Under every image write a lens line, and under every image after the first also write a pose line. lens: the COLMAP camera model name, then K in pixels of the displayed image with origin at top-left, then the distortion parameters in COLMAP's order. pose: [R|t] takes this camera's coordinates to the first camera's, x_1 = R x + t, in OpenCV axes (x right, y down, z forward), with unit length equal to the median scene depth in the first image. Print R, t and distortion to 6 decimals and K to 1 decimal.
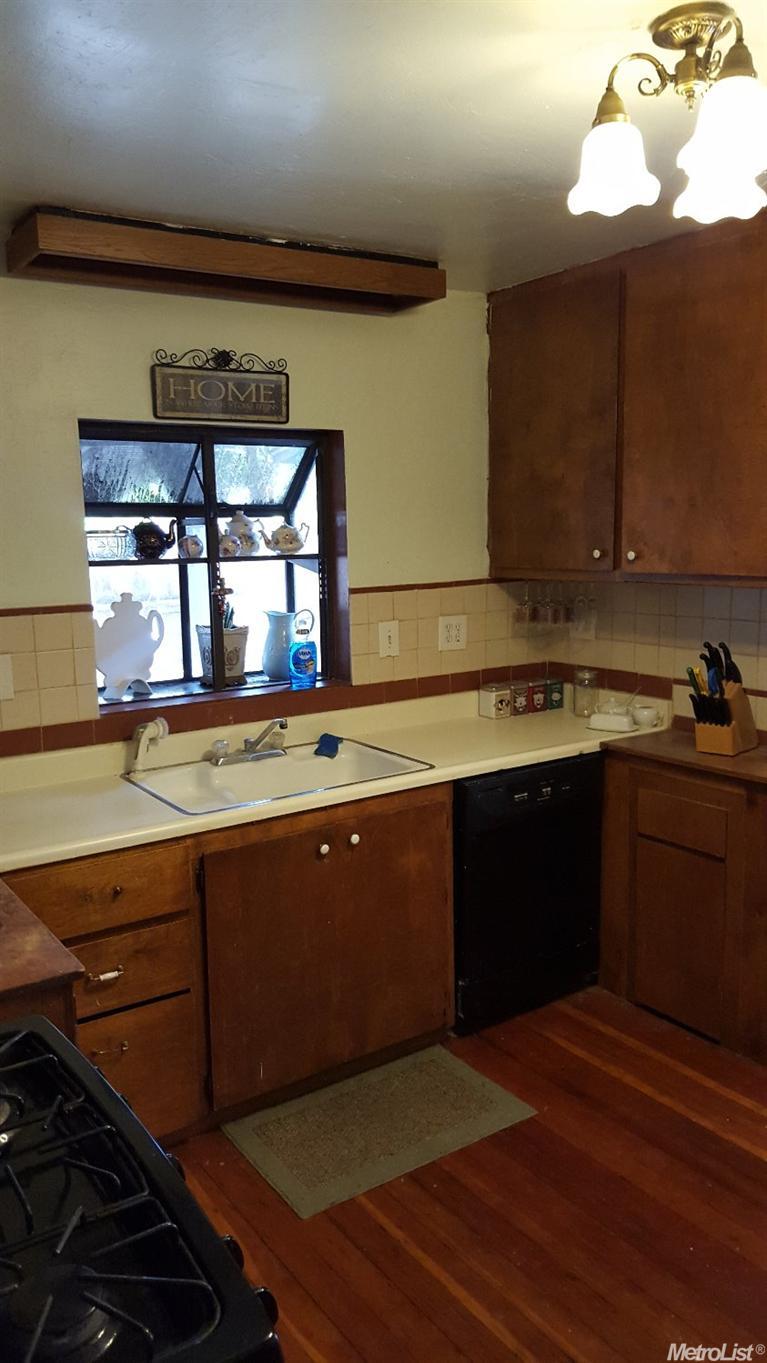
lens RADIAL K [[1011.0, 0, 383.5], [0, 1011.0, 681.5], [0, 0, 1]] dist [0.111519, -0.180413]
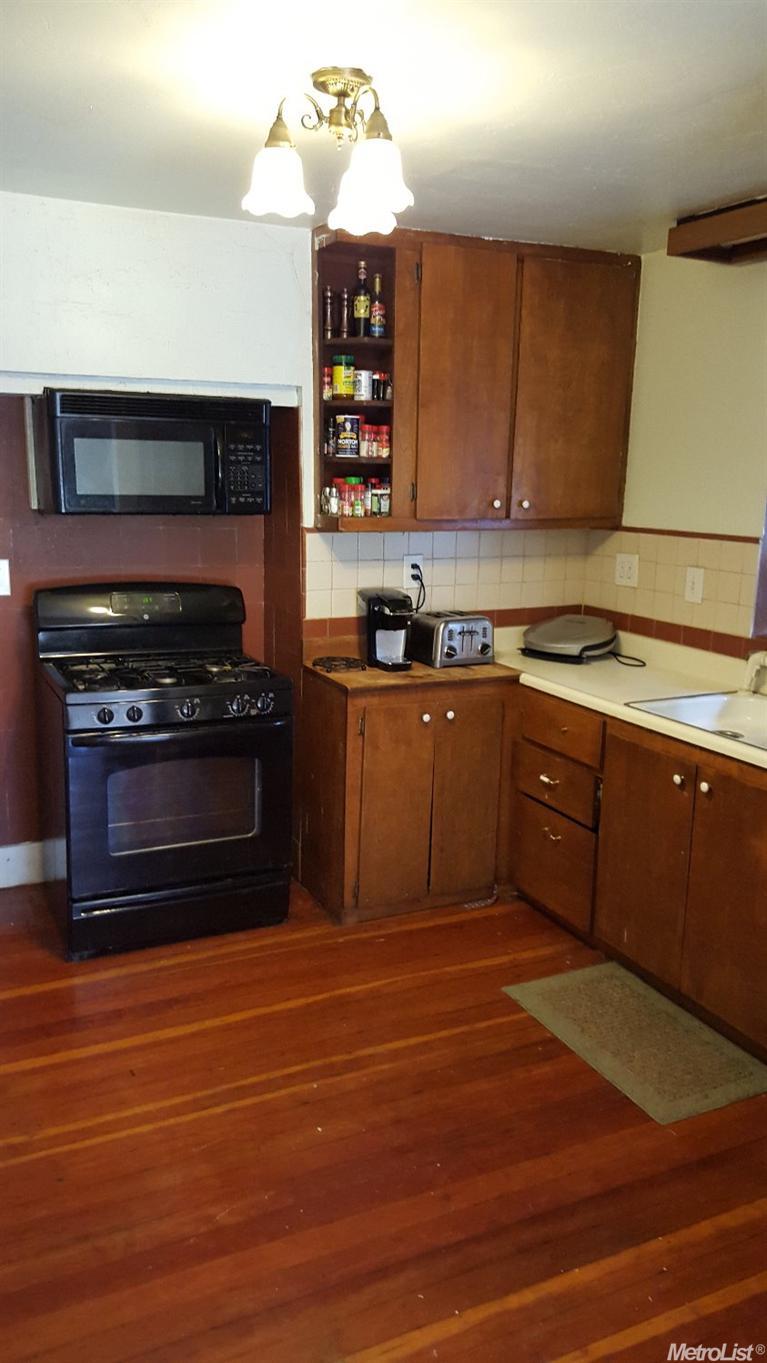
lens RADIAL K [[1011.0, 0, 383.5], [0, 1011.0, 681.5], [0, 0, 1]] dist [0.111519, -0.180413]
pose [[-0.141860, 0.216516, -0.965917, 1.093000], [-0.175926, 0.954737, 0.239848, -0.149547], [0.974128, 0.203955, -0.097348, 0.849242]]
